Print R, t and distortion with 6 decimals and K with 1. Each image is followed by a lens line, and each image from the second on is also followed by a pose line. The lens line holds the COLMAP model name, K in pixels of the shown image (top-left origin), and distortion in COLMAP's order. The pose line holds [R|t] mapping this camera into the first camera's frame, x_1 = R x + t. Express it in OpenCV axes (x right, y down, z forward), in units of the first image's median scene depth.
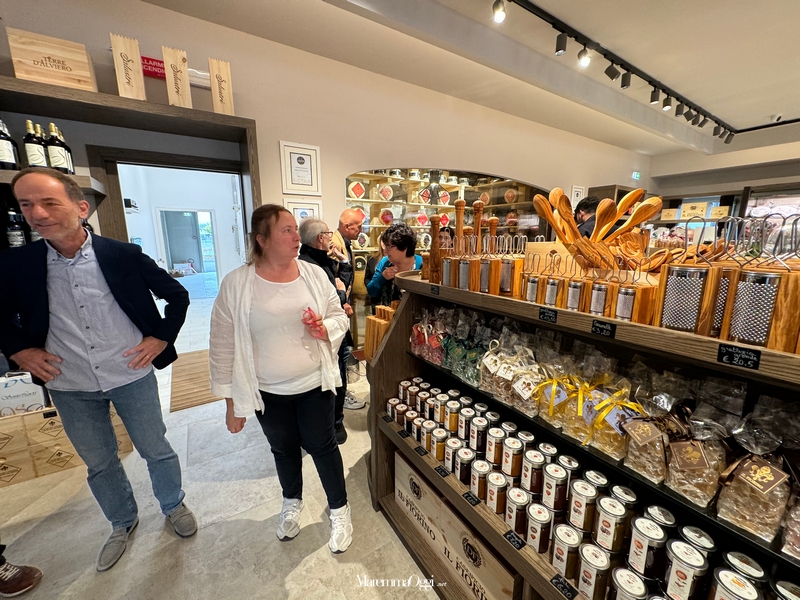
lens RADIAL K [[314.9, 0, 398.9], [0, 314.9, 299.8], [0, 0, 1]] dist [-0.017416, -0.000058]
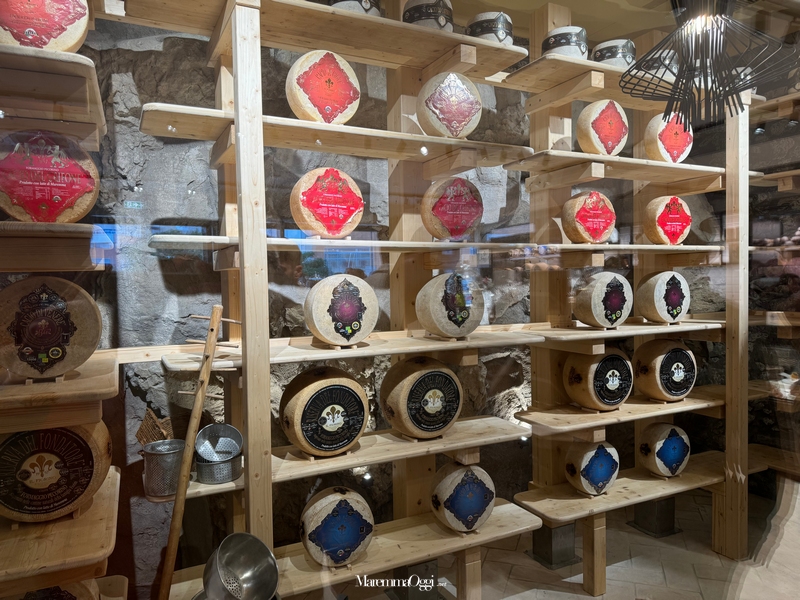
lens RADIAL K [[558.7, 0, 399.4], [0, 558.7, 299.2], [0, 0, 1]] dist [0.023182, -0.025968]
pose [[0.993377, -0.007991, -0.114624, -0.032560], [-0.010018, 0.987756, -0.155686, -0.124562], [0.114465, 0.155803, 0.981134, 0.577437]]
